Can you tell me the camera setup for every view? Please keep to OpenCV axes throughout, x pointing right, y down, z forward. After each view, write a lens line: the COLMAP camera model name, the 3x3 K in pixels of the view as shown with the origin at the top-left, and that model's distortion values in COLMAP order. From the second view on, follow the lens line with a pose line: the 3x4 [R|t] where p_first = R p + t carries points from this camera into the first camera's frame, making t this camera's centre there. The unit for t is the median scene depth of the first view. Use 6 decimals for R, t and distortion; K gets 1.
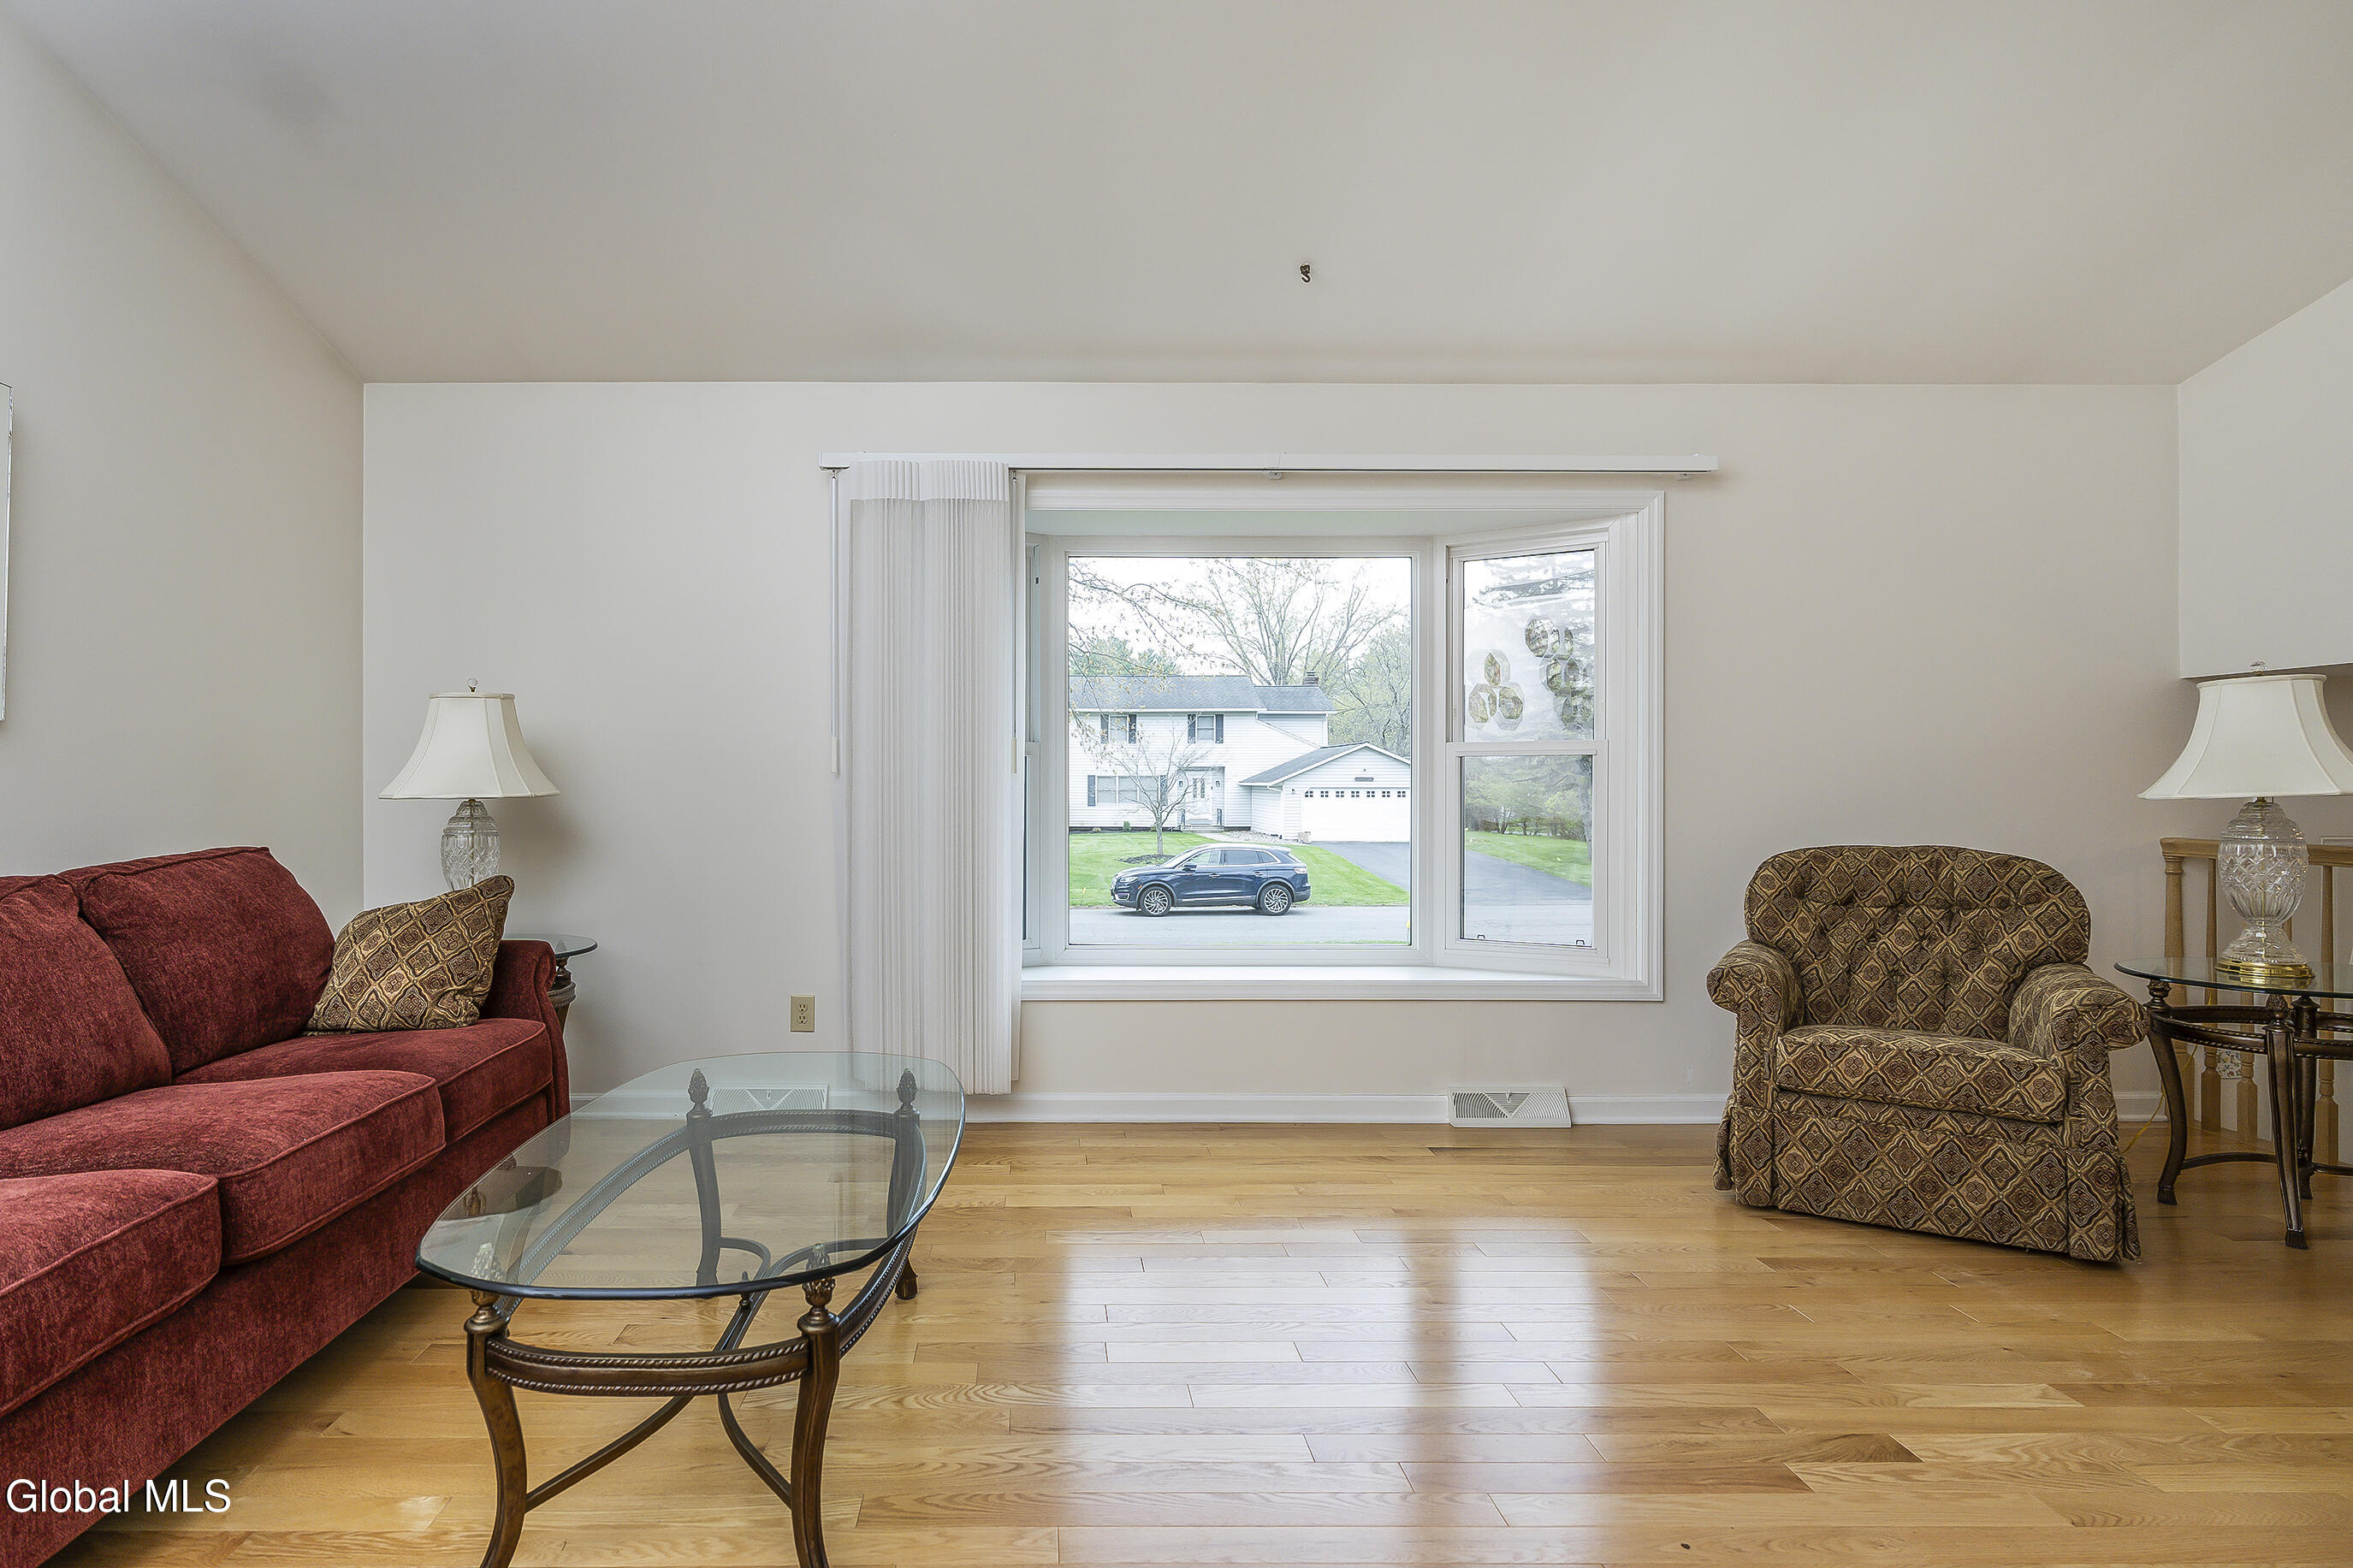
lens RADIAL K [[1128.9, 0, 1165.5], [0, 1128.9, 790.7], [0, 0, 1]] dist [-0.021397, 0.004221]
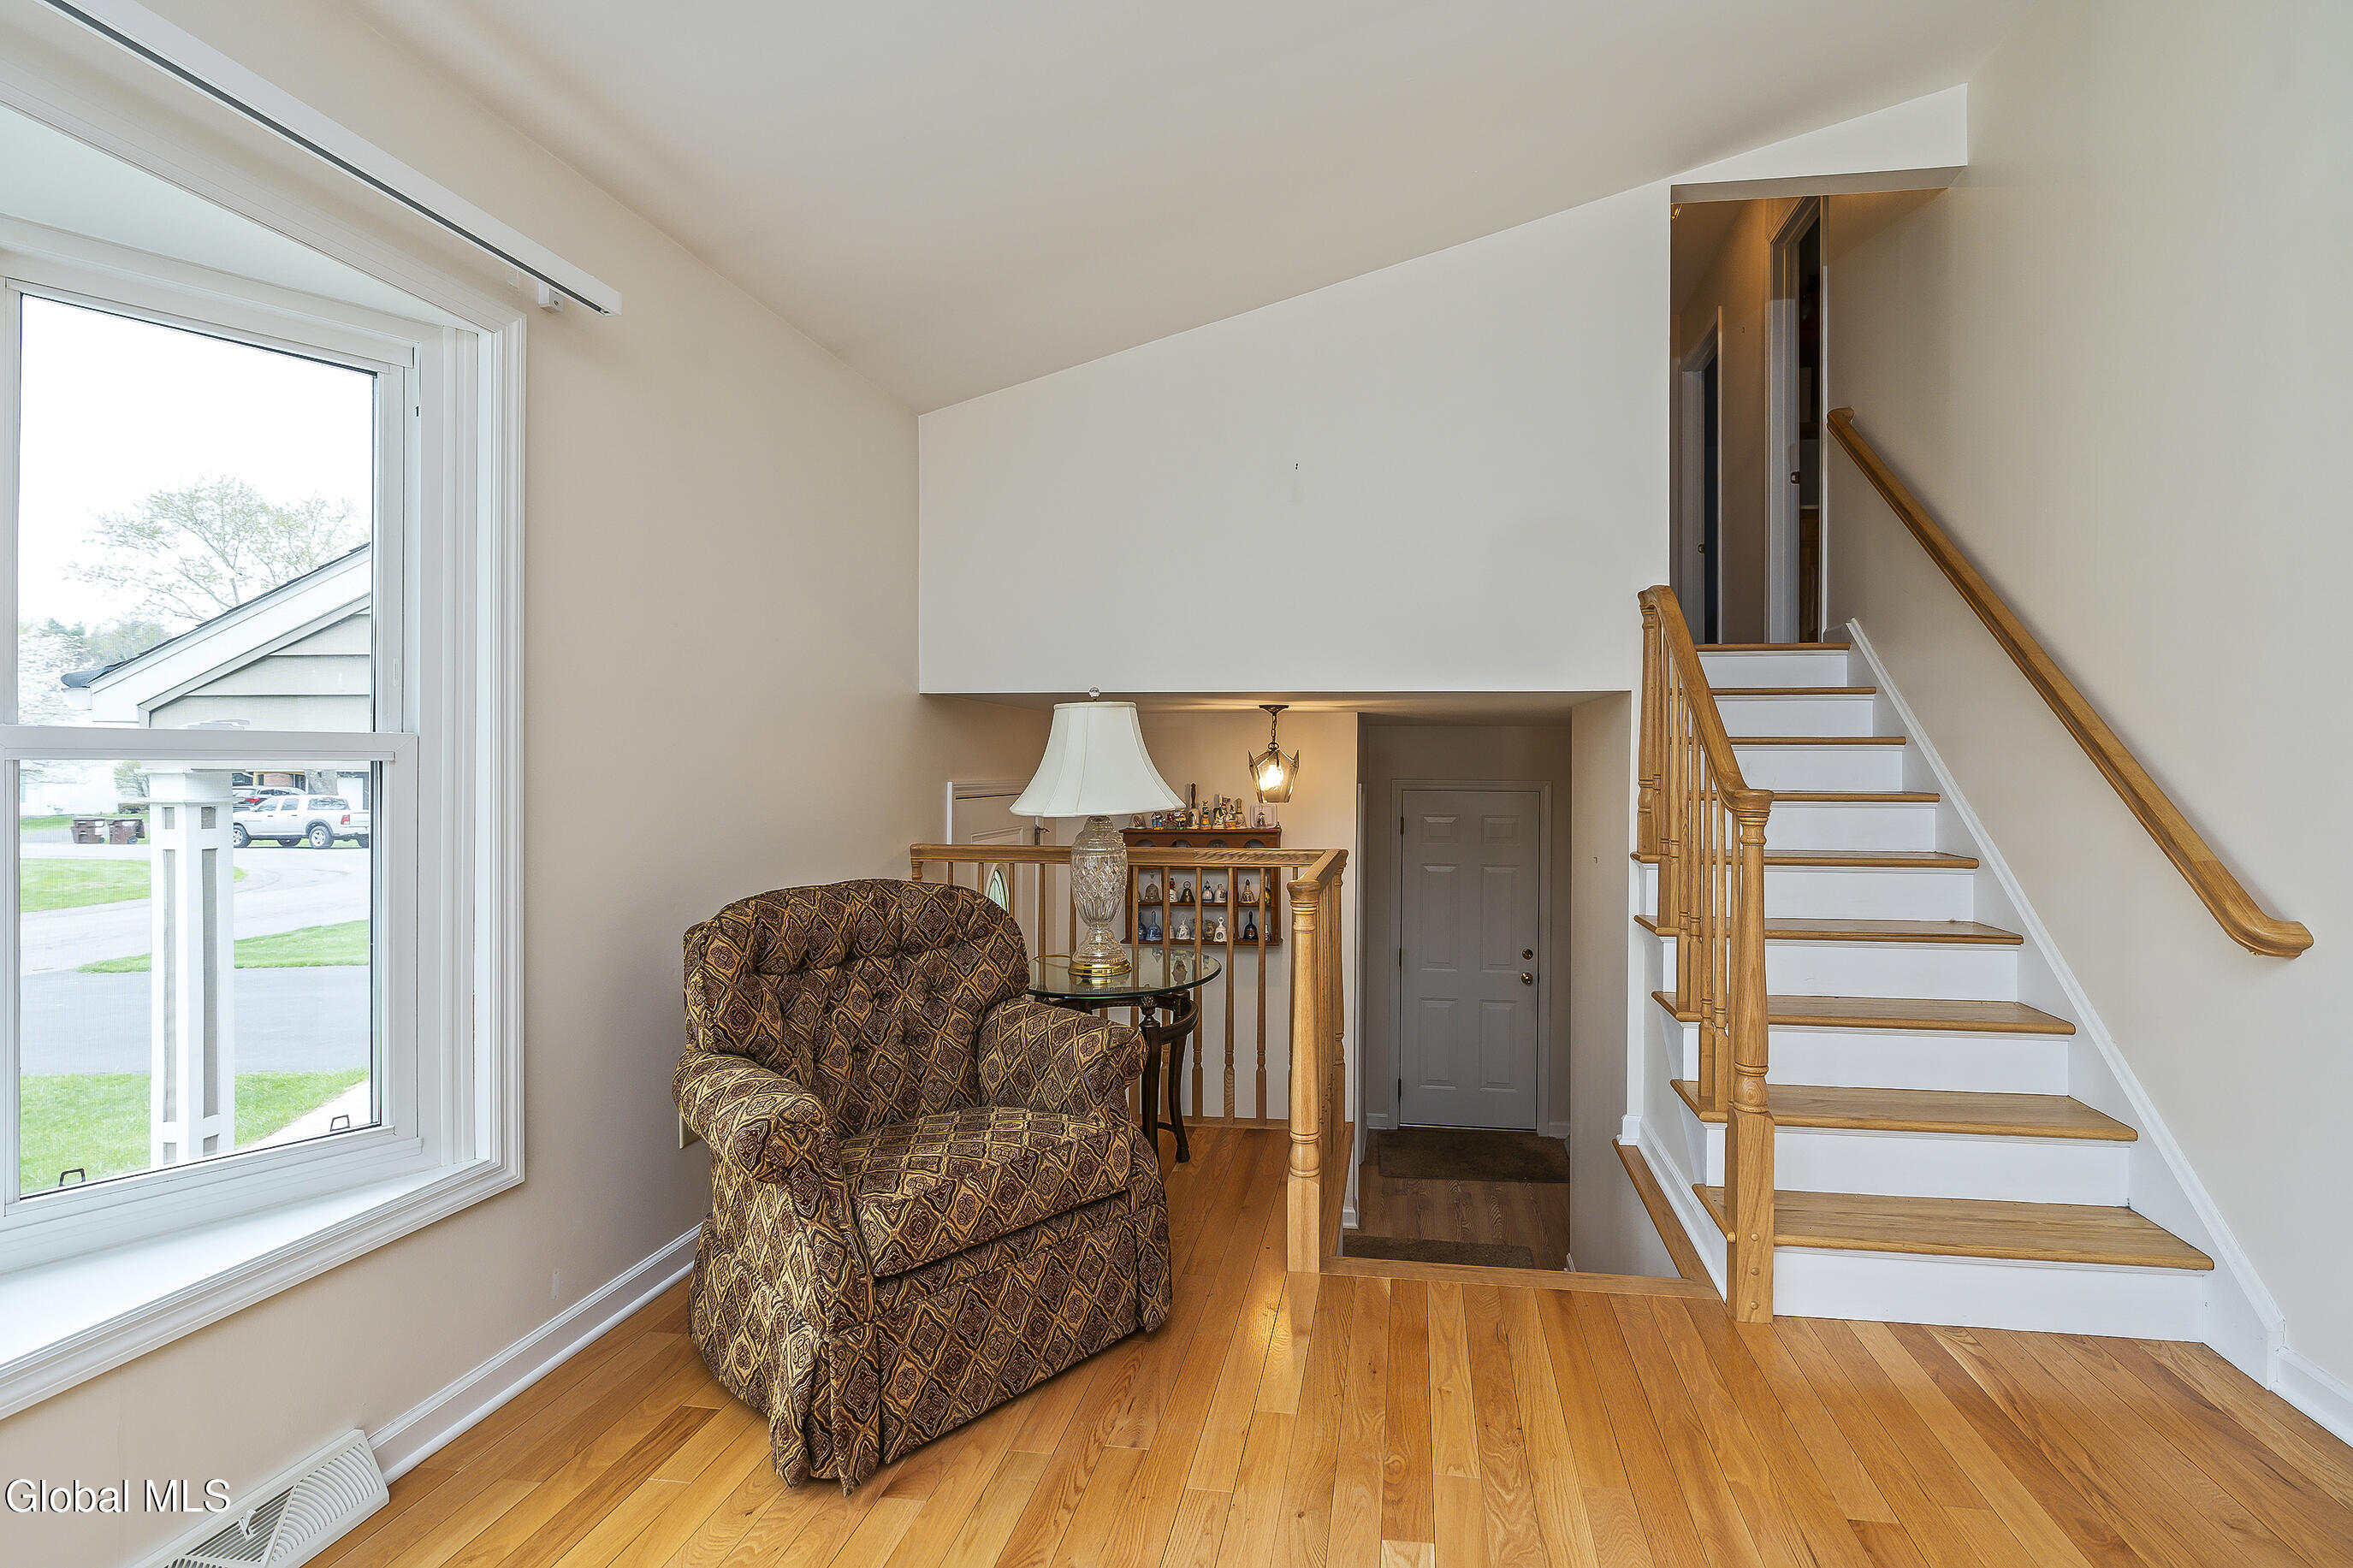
lens RADIAL K [[1073.8, 0, 1181.8], [0, 1073.8, 778.0], [0, 0, 1]] dist [0.001214, 0.000137]
pose [[0.237926, -0.008952, 0.971242, -0.021944], [-0.002443, 0.999949, 0.009815, -0.035257], [-0.971280, -0.004708, 0.237892, 0.621894]]
